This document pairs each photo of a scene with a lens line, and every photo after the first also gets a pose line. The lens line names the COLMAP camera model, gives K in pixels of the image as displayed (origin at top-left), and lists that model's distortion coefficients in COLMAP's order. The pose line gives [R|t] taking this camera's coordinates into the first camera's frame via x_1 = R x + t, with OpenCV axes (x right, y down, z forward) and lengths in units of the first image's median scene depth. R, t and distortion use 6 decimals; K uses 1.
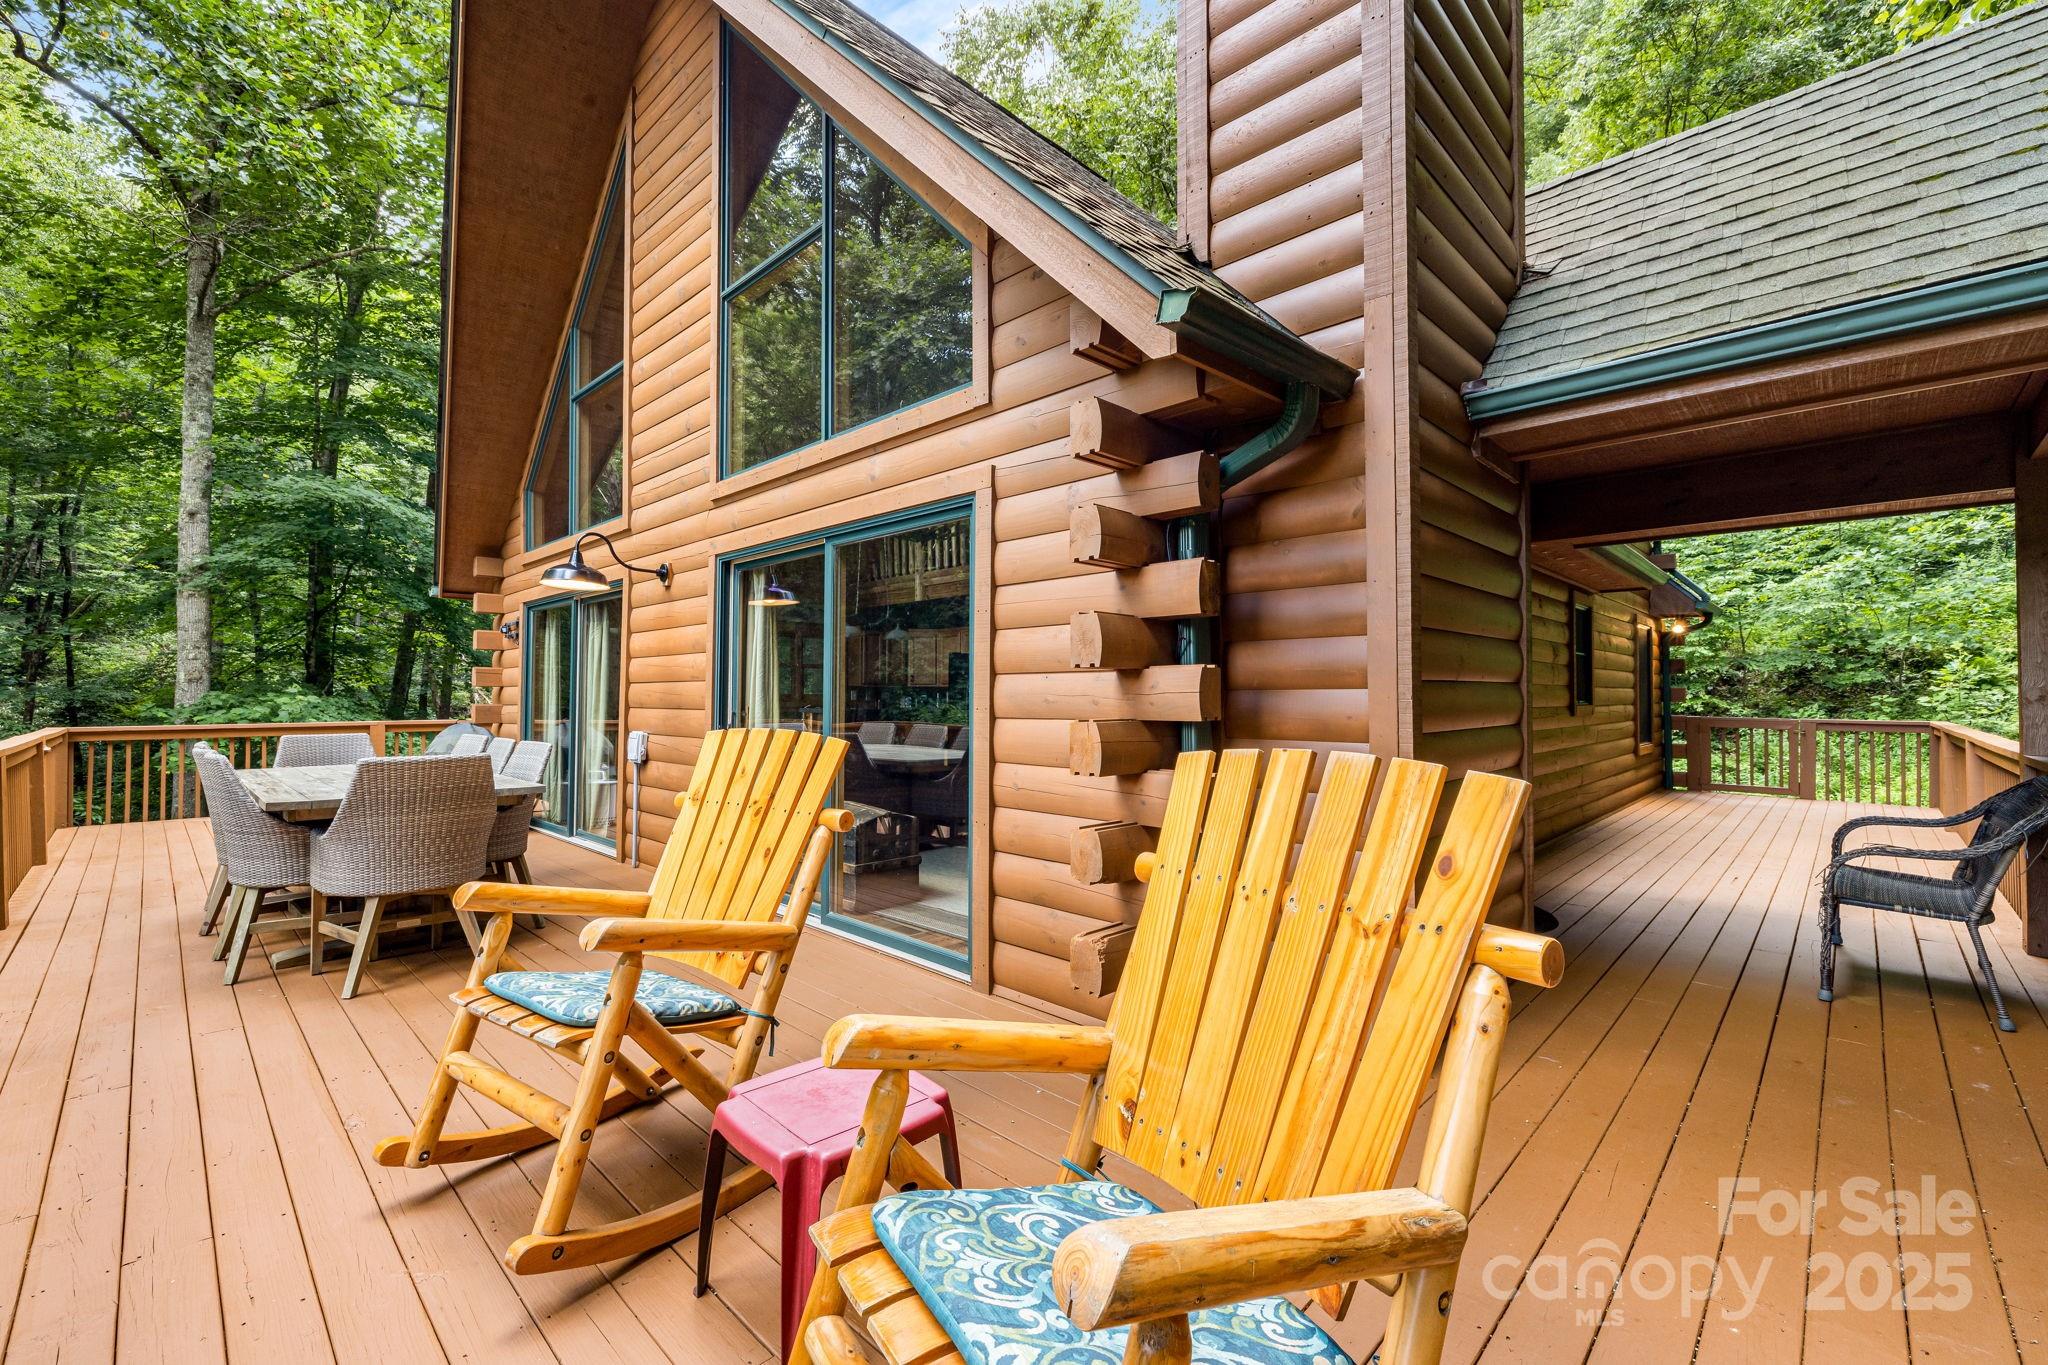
lens RADIAL K [[885.2, 0, 1008.0], [0, 885.2, 666.6], [0, 0, 1]] dist [-0.001792, 0.000518]
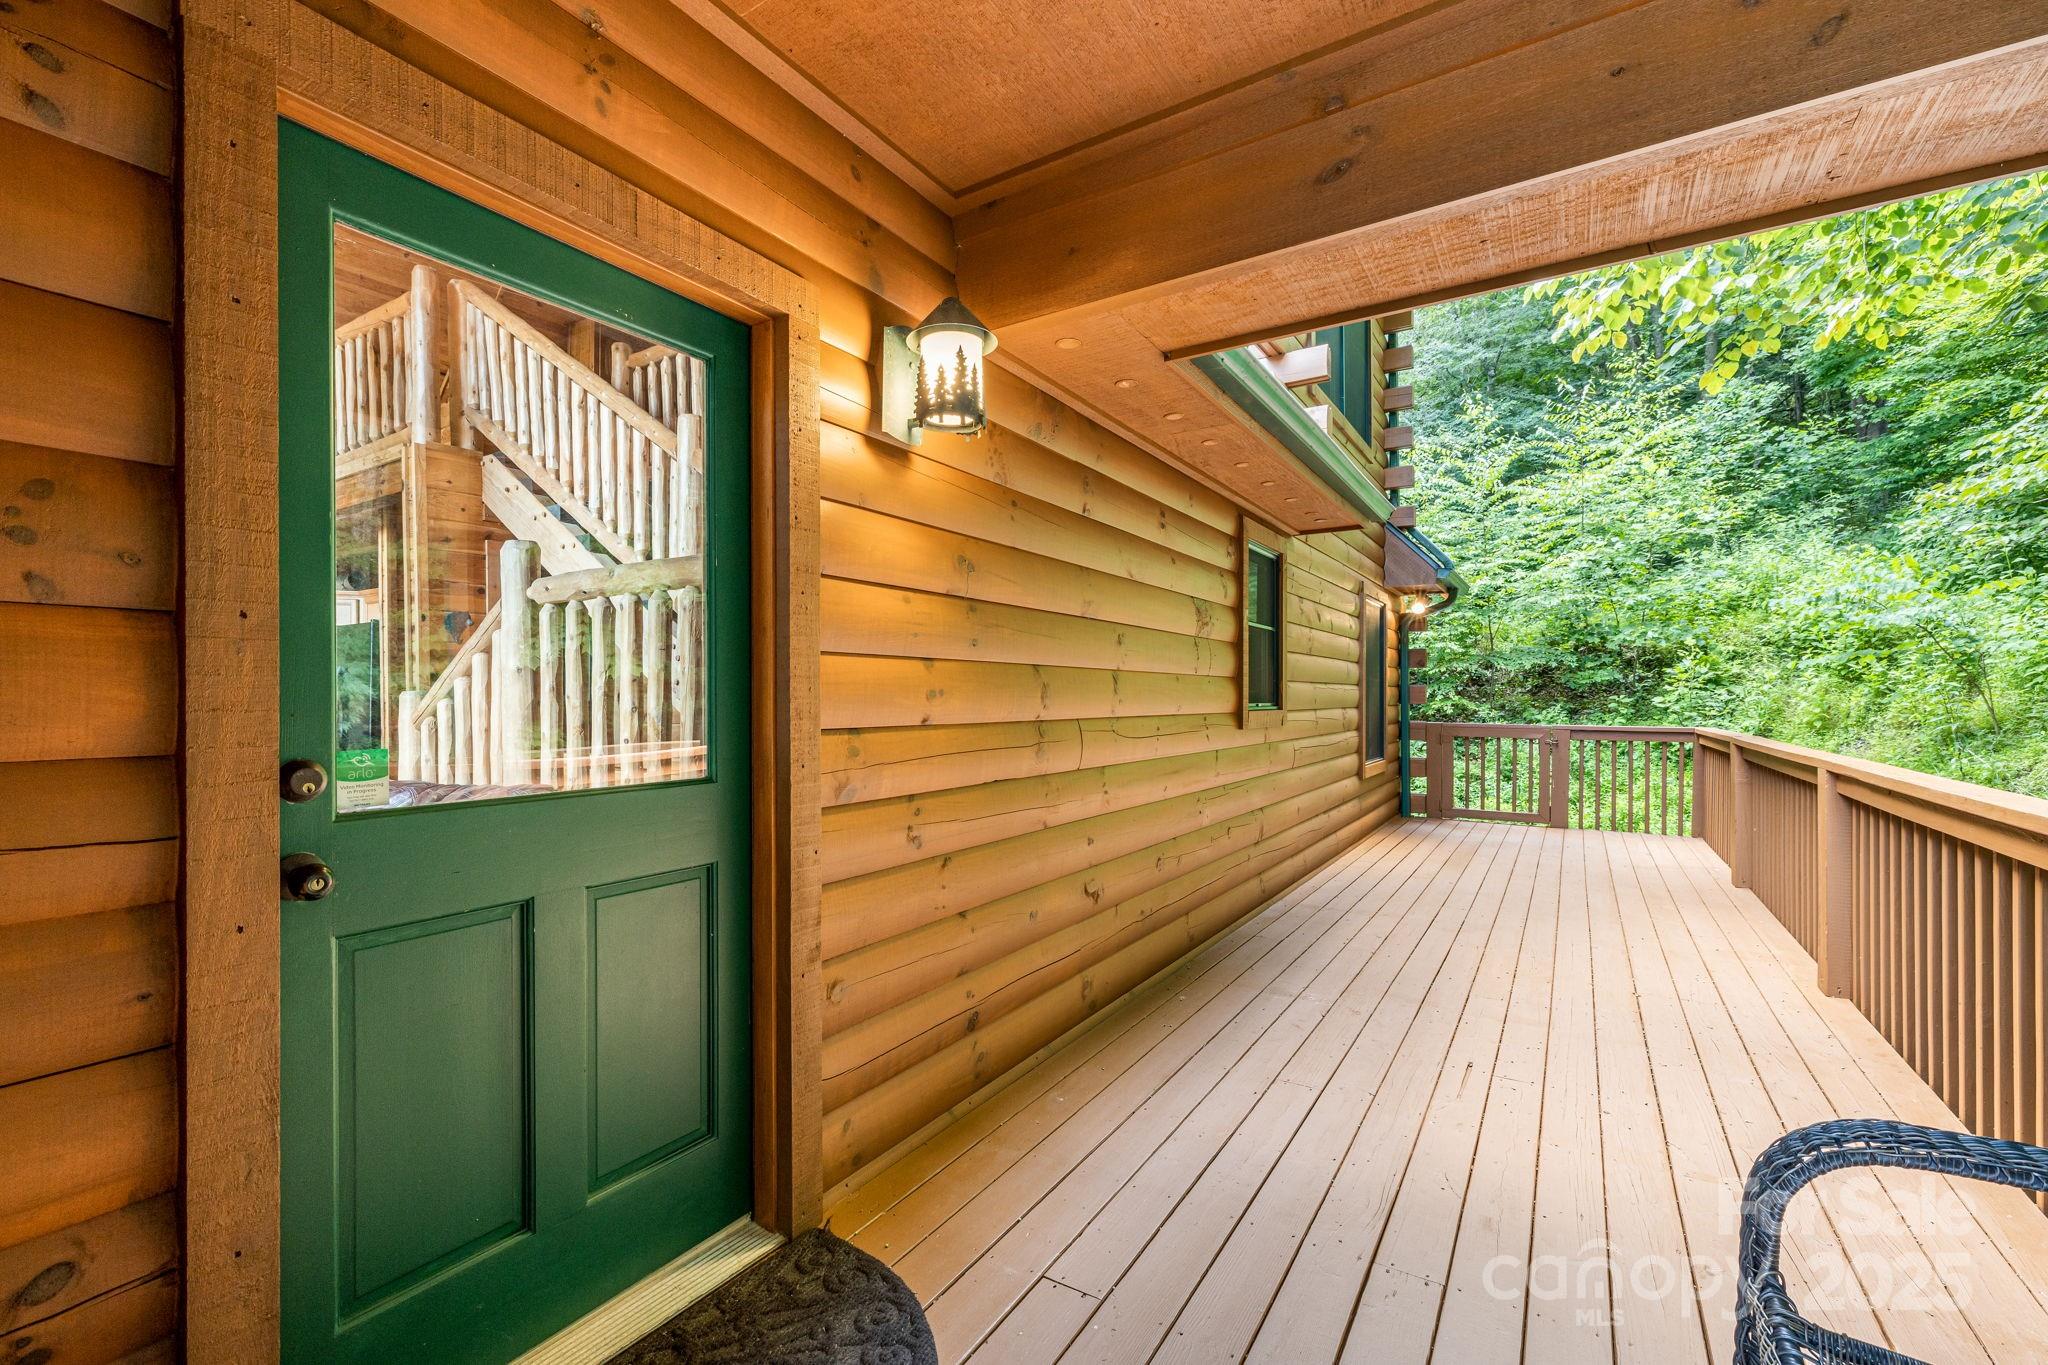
lens RADIAL K [[854.1, 0, 1024.0], [0, 854.1, 682.5], [0, 0, 1]] dist [-0.032454, 0.000072]
pose [[0.982243, 0.001786, 0.187605, 0.221810], [-0.004377, 0.999901, 0.013398, 0.010119], [-0.187563, -0.013981, 0.982153, 0.266289]]
